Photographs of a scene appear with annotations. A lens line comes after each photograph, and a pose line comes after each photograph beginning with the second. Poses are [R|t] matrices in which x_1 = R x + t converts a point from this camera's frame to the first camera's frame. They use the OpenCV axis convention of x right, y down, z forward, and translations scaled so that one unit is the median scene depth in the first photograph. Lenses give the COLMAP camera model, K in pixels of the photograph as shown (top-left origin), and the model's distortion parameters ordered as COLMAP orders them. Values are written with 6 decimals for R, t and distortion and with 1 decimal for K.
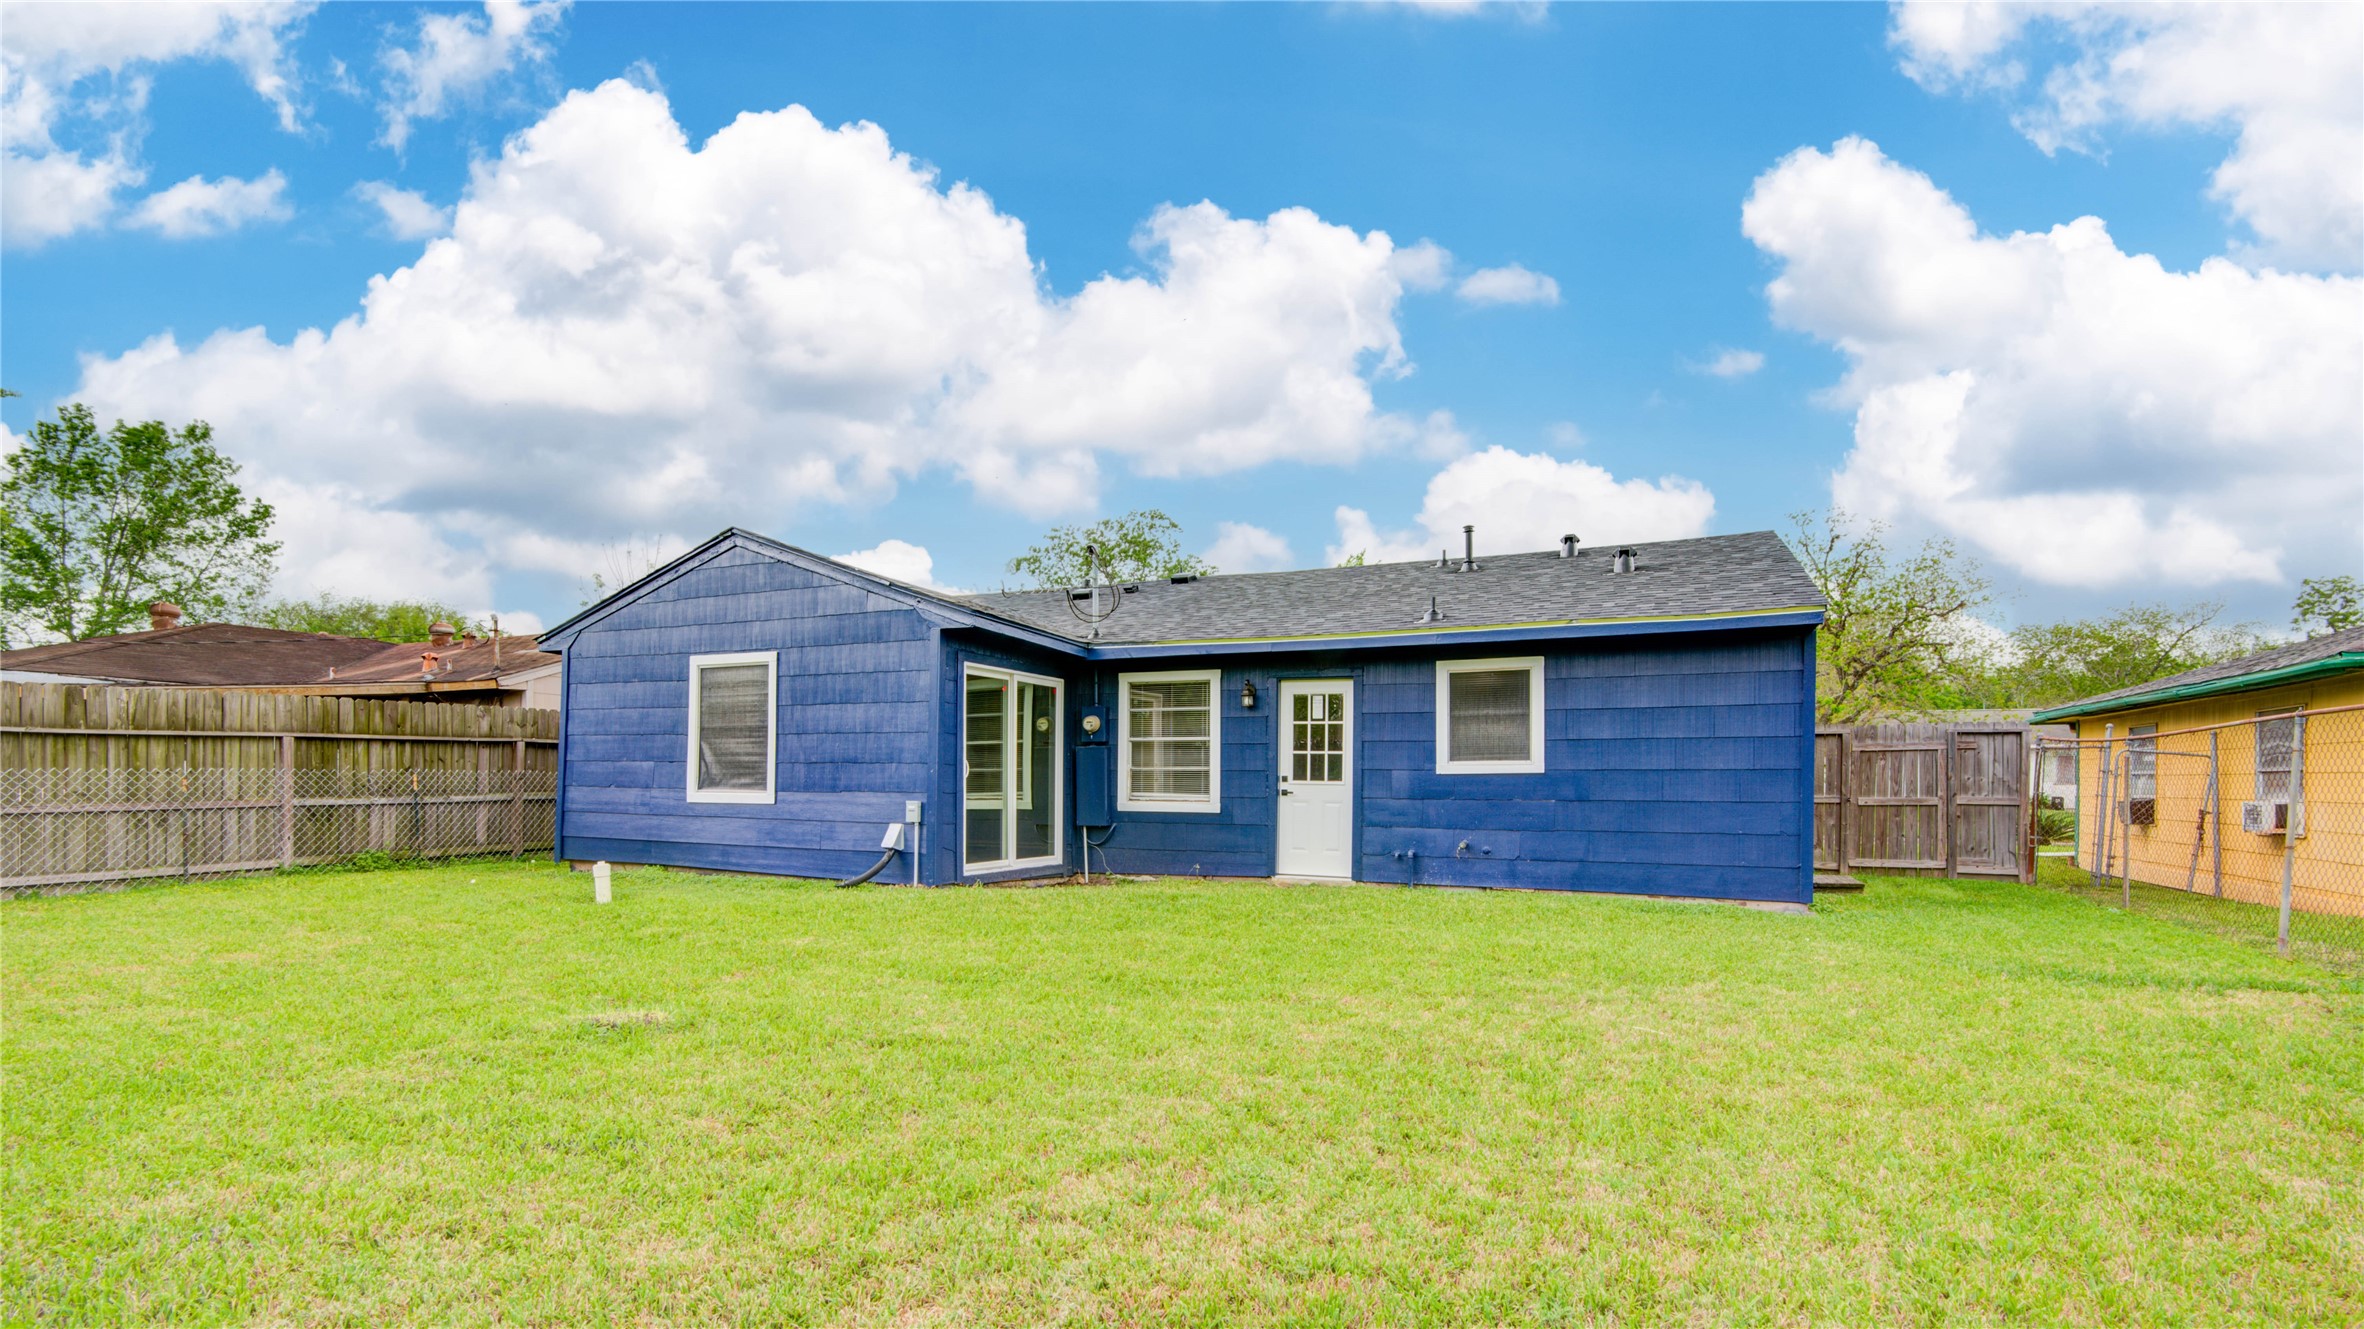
lens RADIAL K [[1066.4, 0, 1183.3], [0, 1066.4, 781.2], [0, 0, 1]] dist [-0.000435, 0.000273]
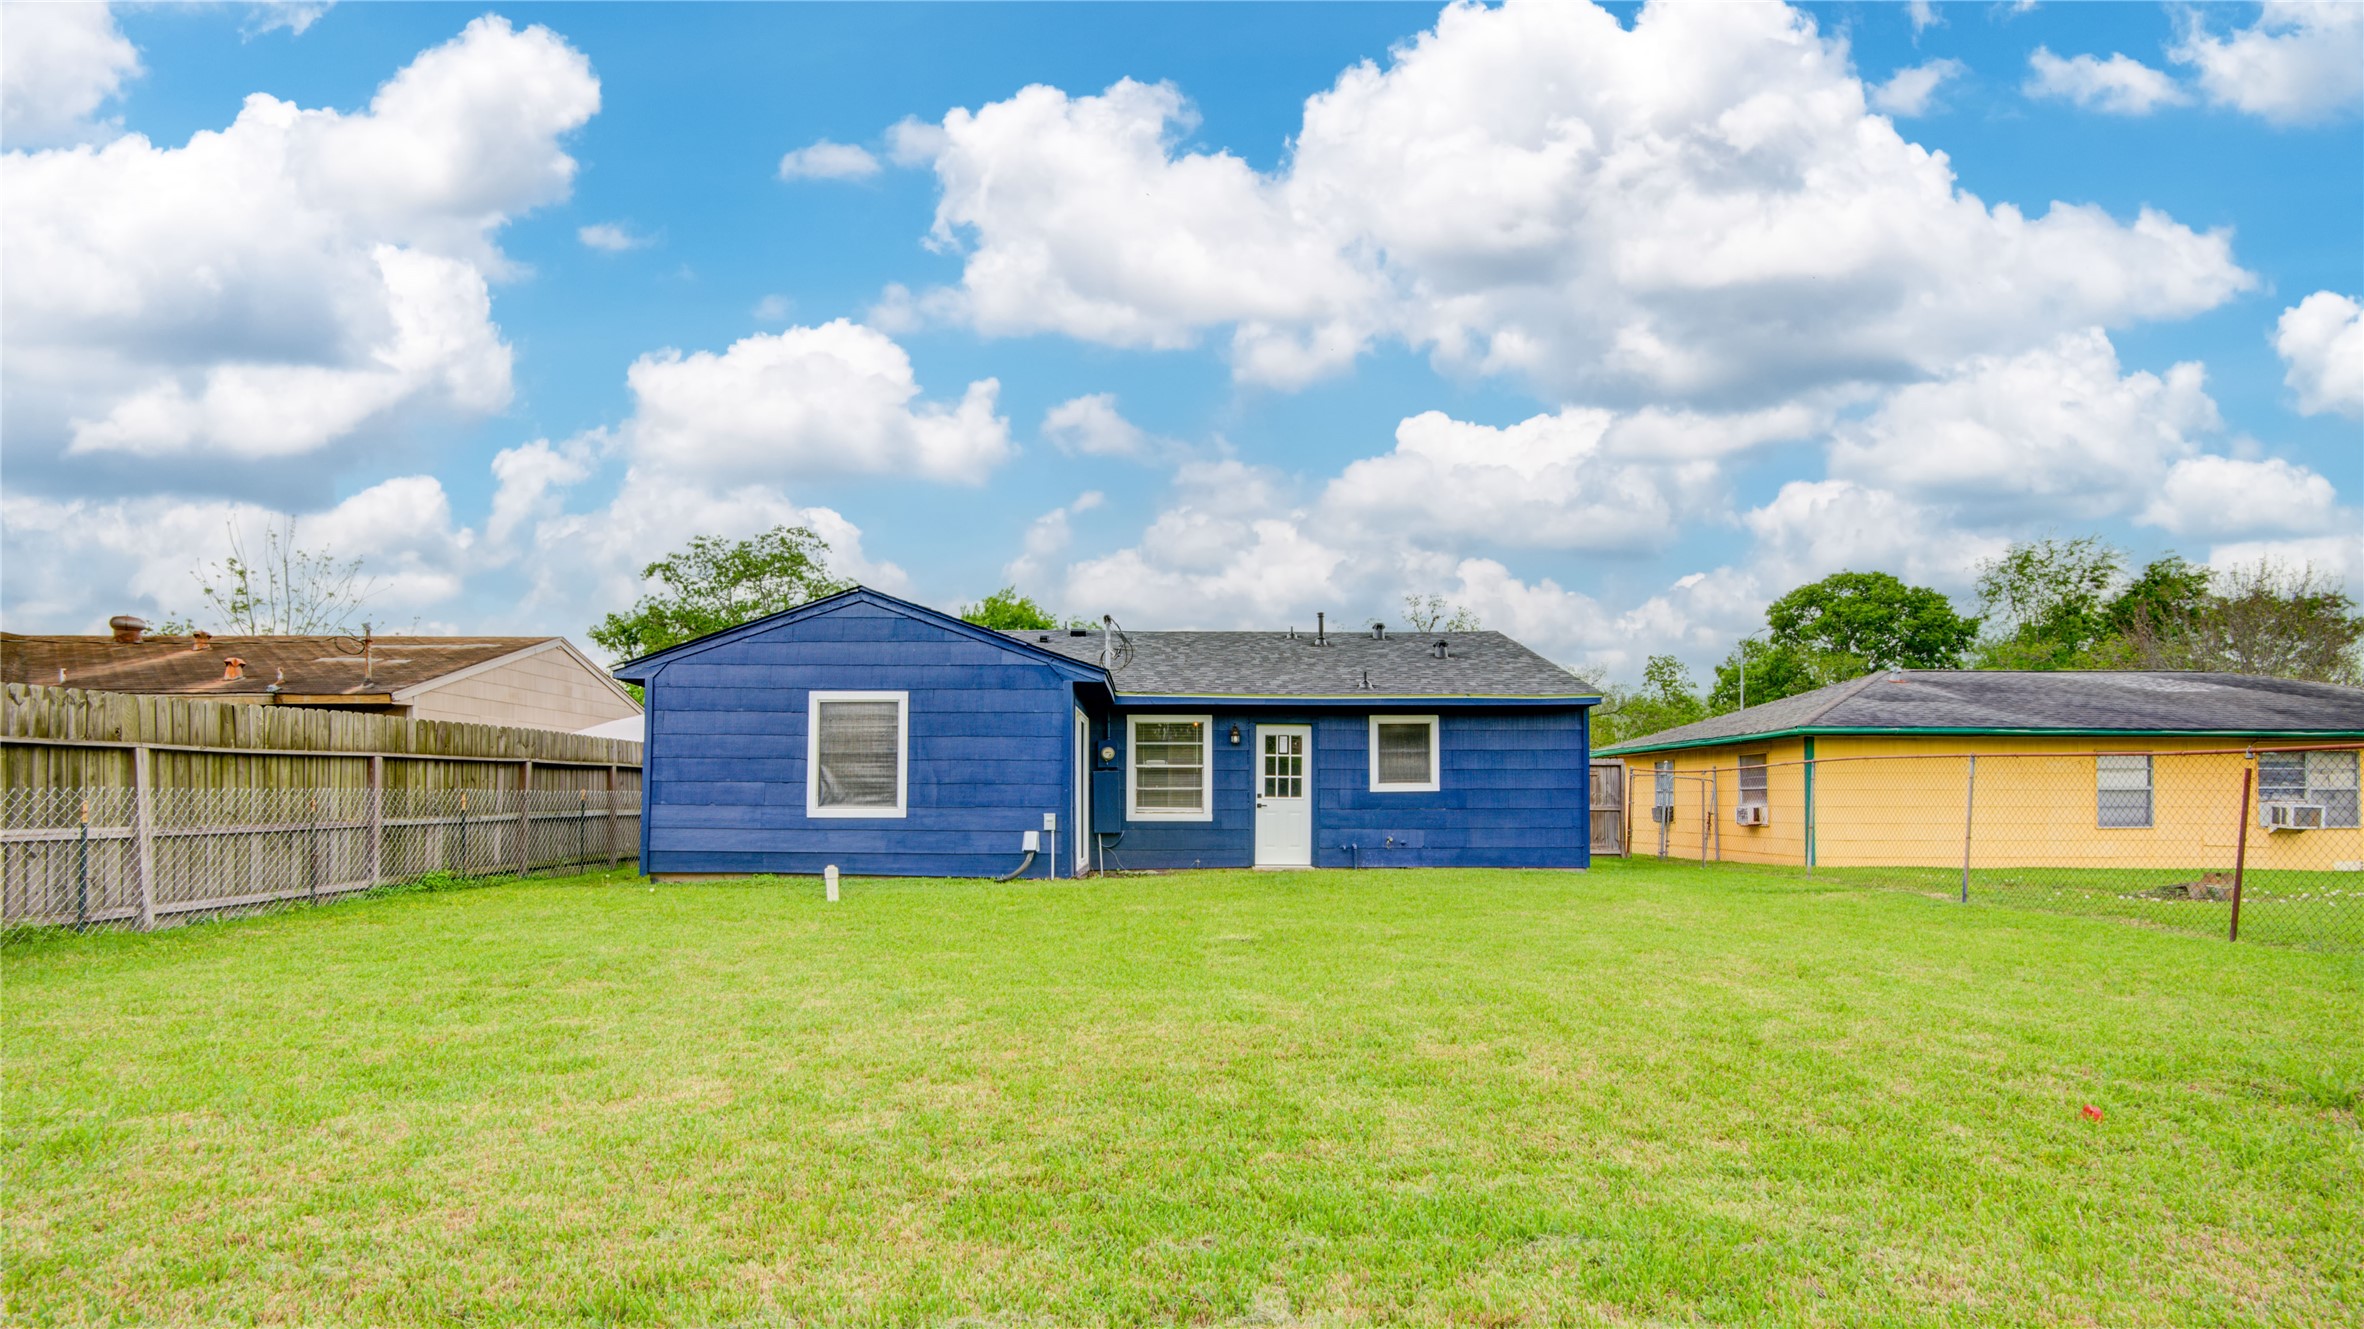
lens RADIAL K [[1066.4, 0, 1183.3], [0, 1066.4, 781.2], [0, 0, 1]] dist [-0.000435, 0.000273]
pose [[0.909528, 0.002310, 0.415637, -0.581579], [0.005014, 0.999851, -0.016530, 0.001476], [-0.415613, 0.017119, 0.909380, -0.223104]]
